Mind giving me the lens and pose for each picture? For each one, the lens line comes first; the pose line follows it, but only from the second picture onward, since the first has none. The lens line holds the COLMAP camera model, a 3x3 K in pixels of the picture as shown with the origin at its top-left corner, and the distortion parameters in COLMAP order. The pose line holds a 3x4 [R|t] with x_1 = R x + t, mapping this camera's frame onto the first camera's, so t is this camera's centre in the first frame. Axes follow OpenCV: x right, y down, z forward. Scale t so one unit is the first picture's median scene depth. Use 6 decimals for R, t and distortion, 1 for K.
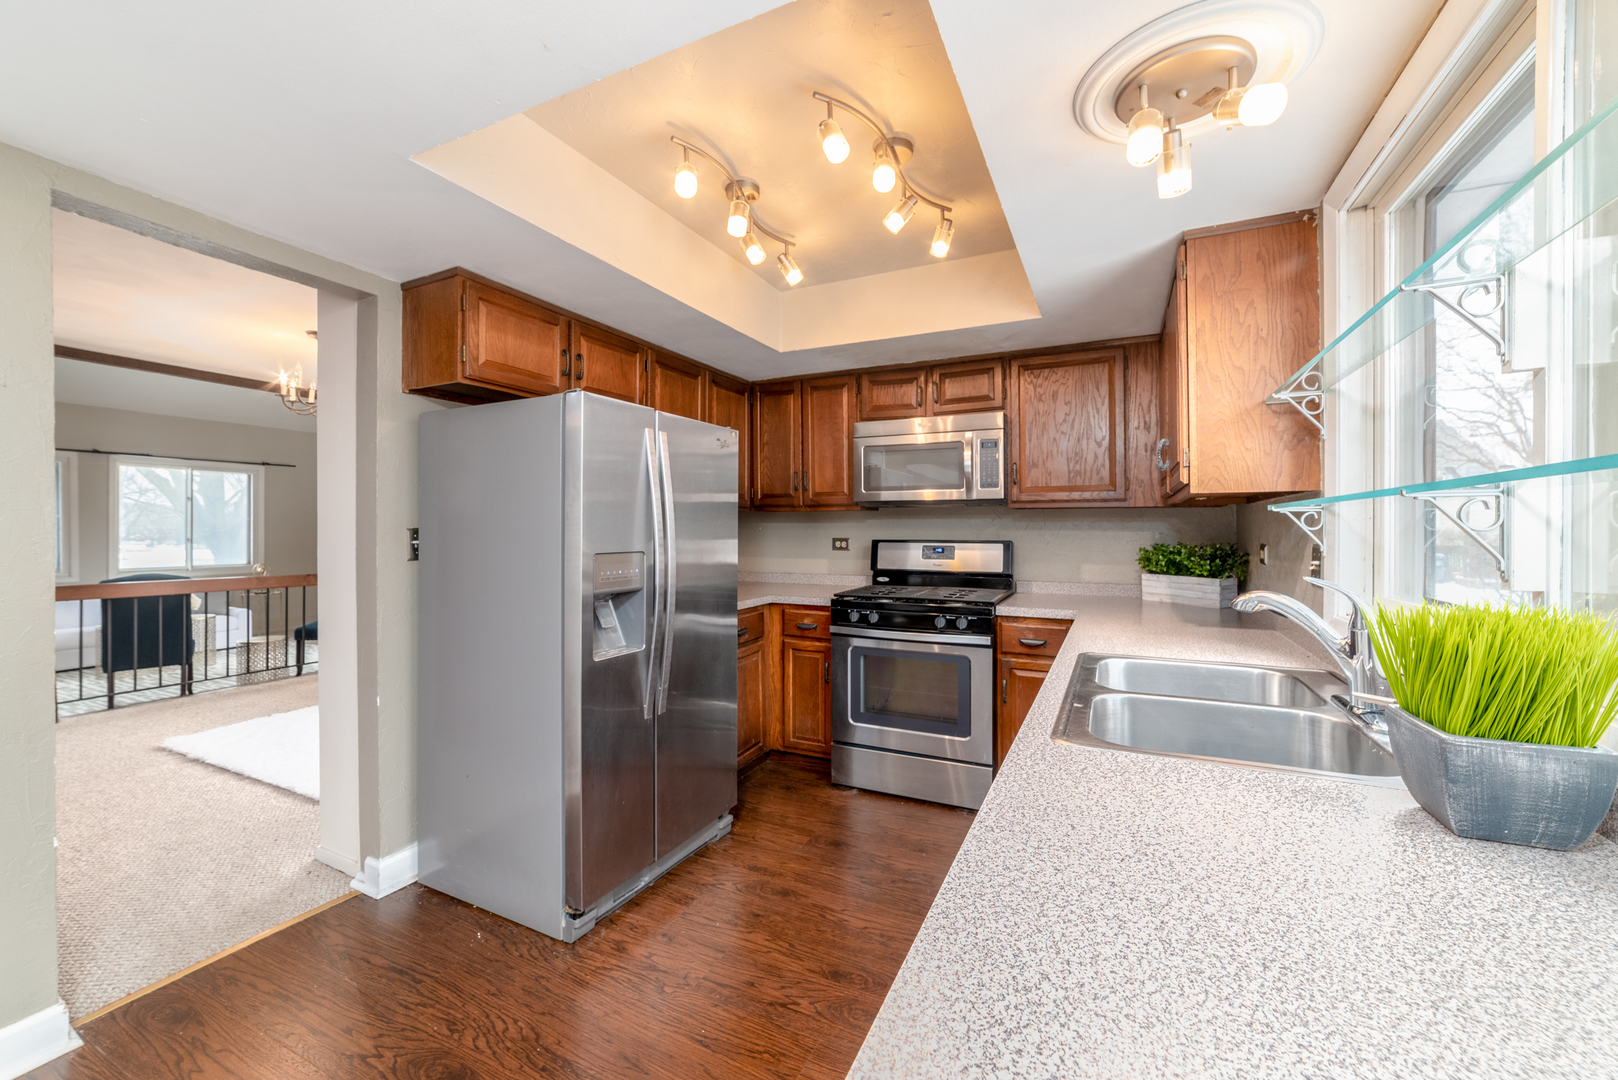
lens RADIAL K [[632.2, 0, 811.1], [0, 632.2, 528.5], [0, 0, 1]] dist [0.002567, 0.000342]
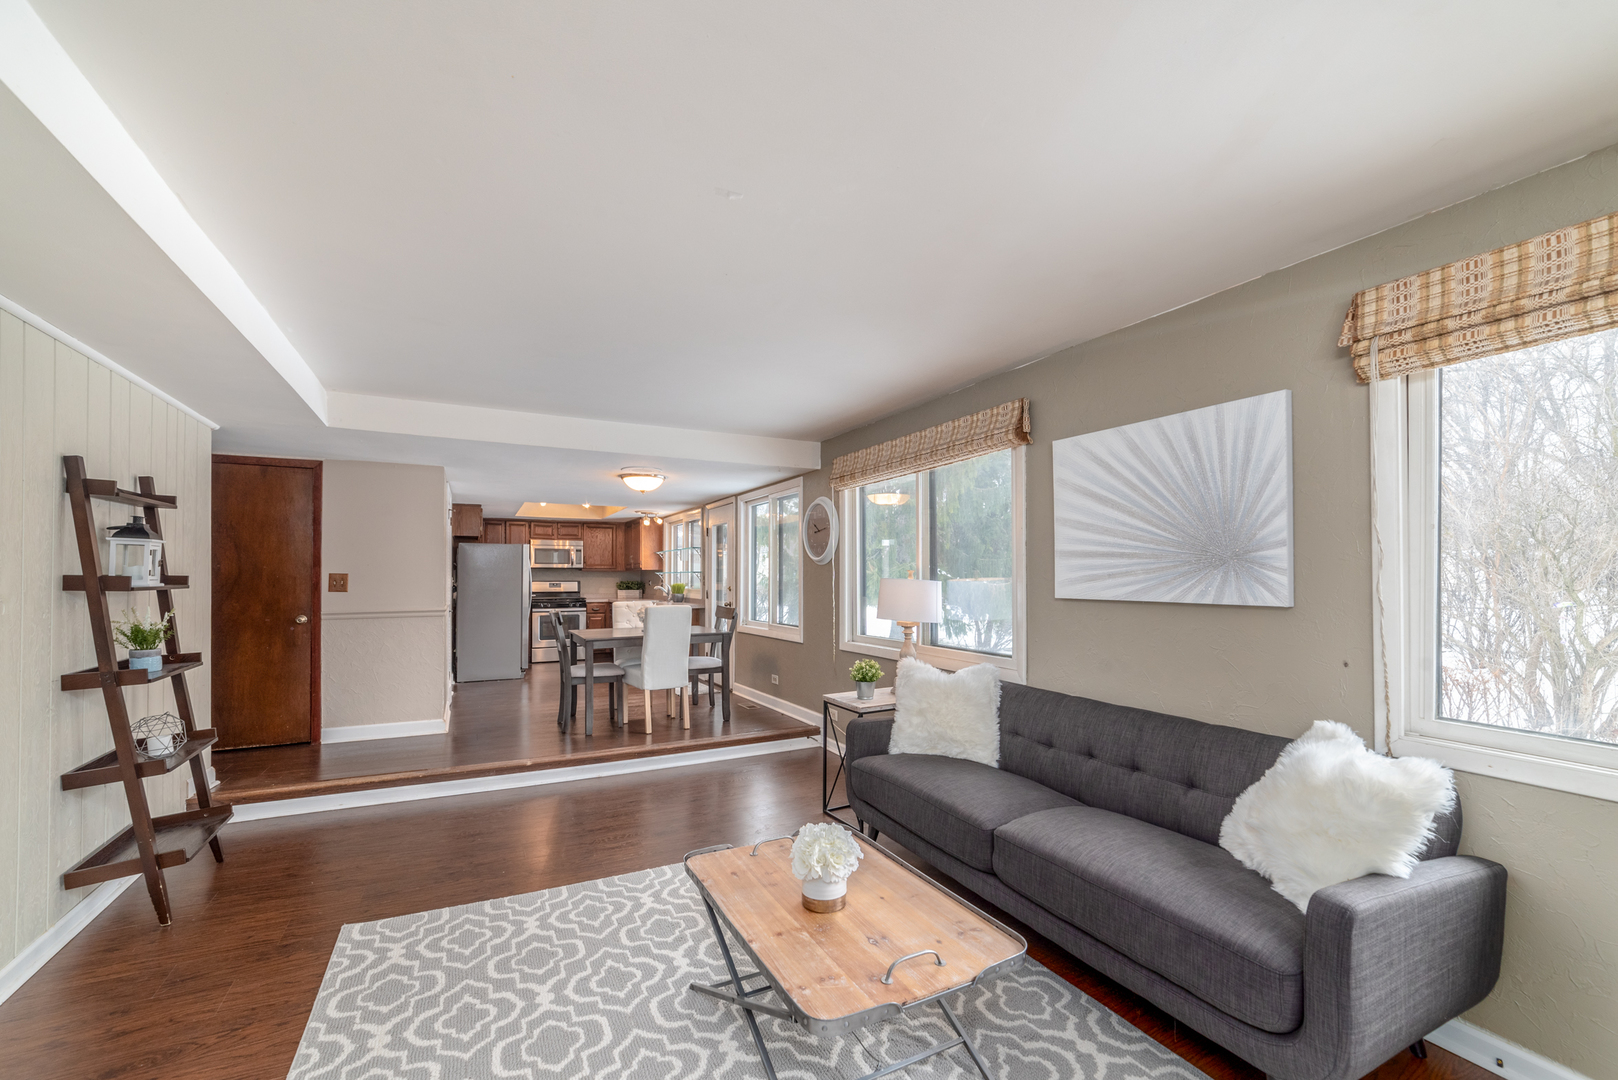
lens RADIAL K [[666.9, 0, 806.3], [0, 666.9, 573.4], [0, 0, 1]] dist [-0.011002, -0.000004]
pose [[0.596038, 0.003546, 0.802948, -1.770003], [0.001624, 0.999983, -0.005622, 0.003090], [-0.802954, 0.004654, 0.596022, -1.973623]]
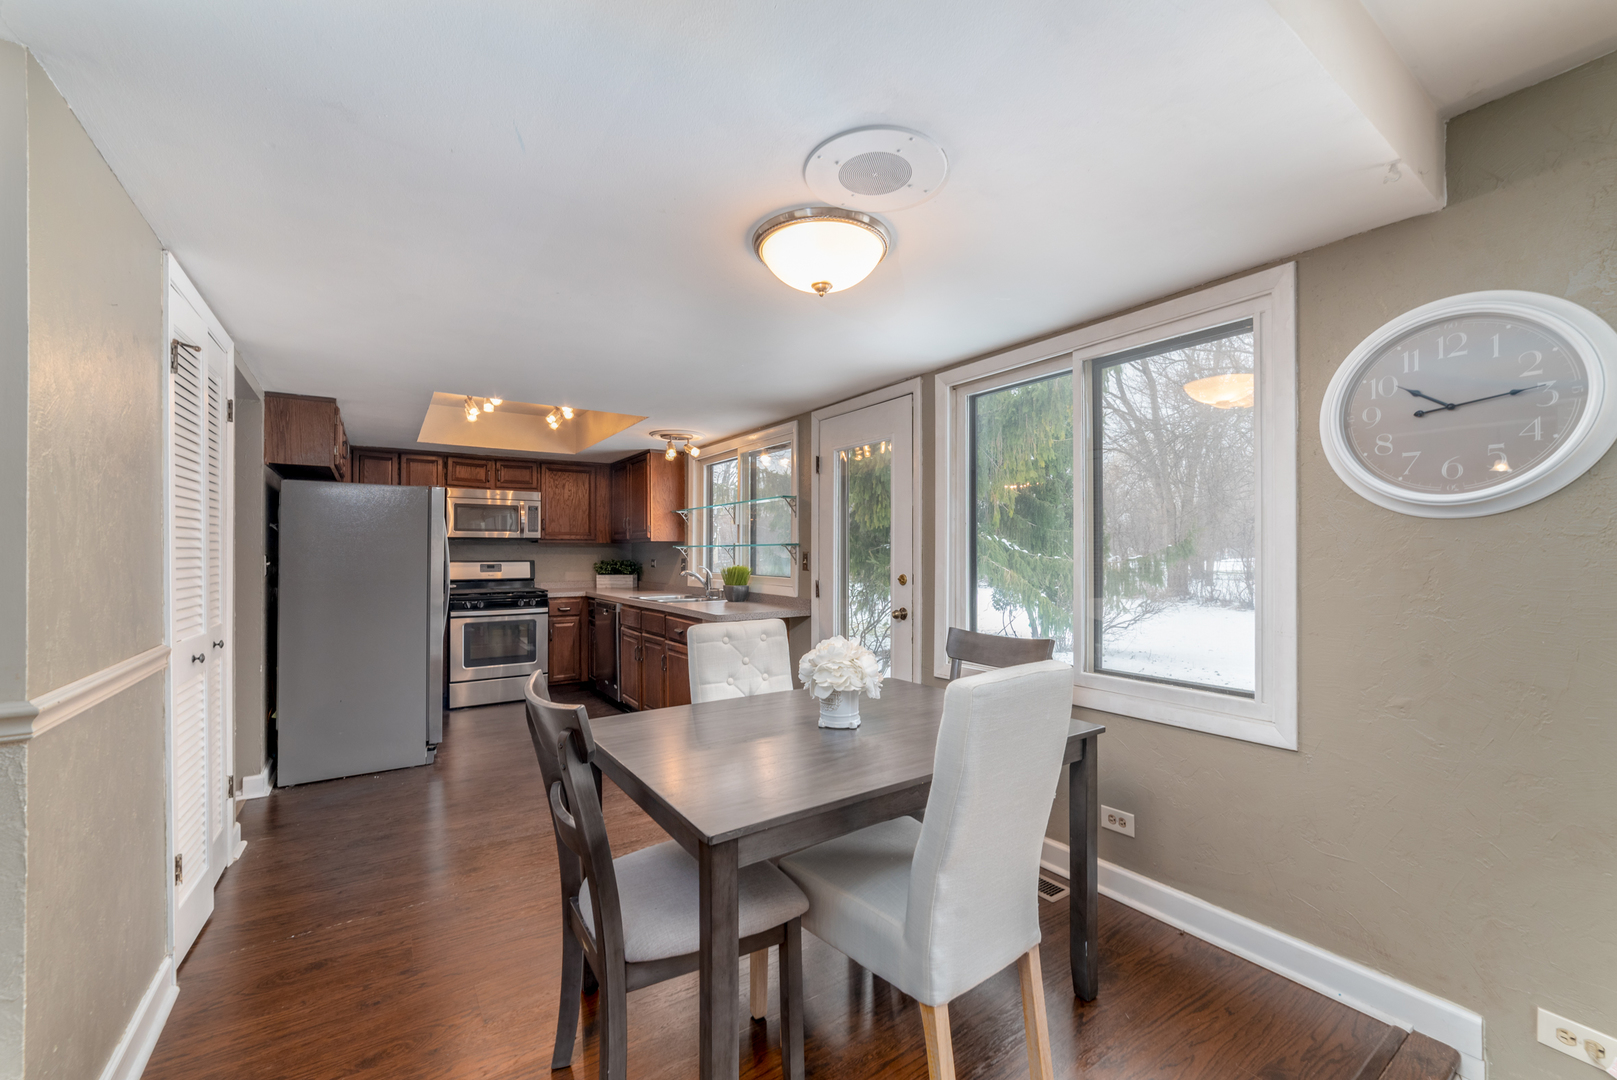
lens RADIAL K [[652.2, 0, 805.1], [0, 652.2, 550.4], [0, 0, 1]] dist [-0.018573, 0.000110]
pose [[0.499930, 0.002695, 0.866061, -0.995819], [0.001254, 0.999992, -0.003835, -0.001007], [-0.866065, 0.003003, 0.499923, -0.669772]]
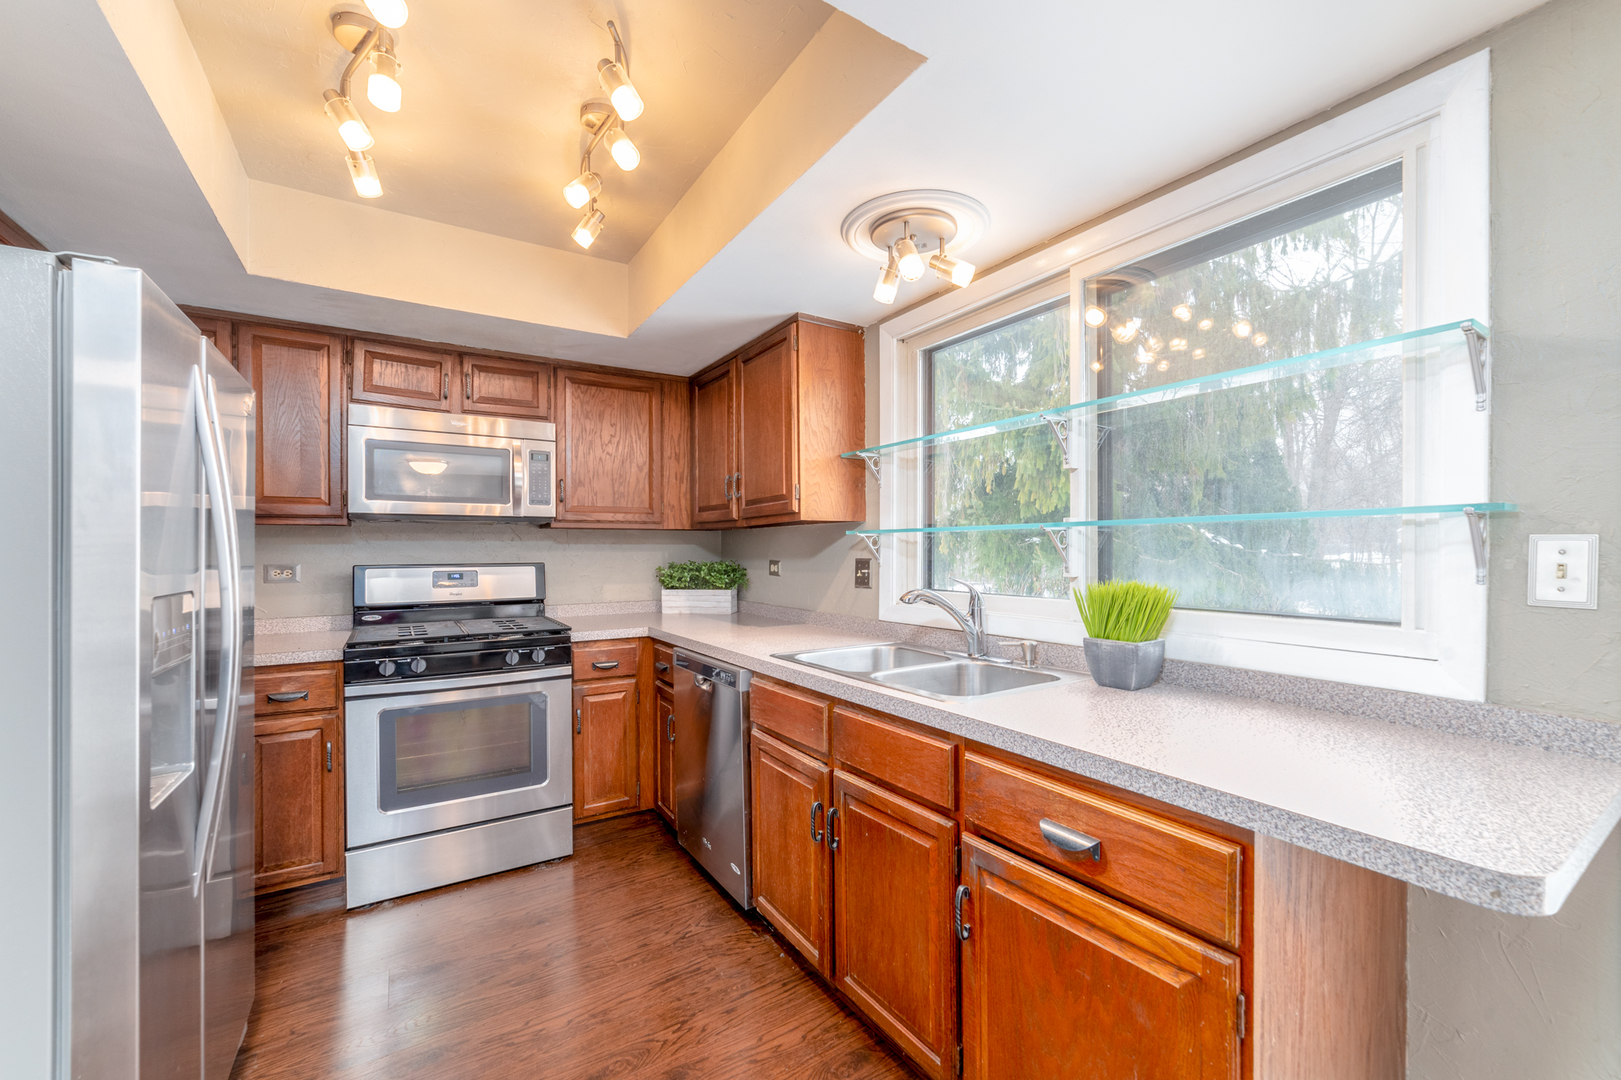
lens RADIAL K [[653.9, 0, 807.1], [0, 653.9, 550.4], [0, 0, 1]] dist [-0.018573, 0.000110]
pose [[0.525949, -0.001863, 0.850514, -0.315776], [0.004856, 0.999988, -0.000813, 0.004387], [-0.850502, 0.004558, 0.525951, 0.184972]]
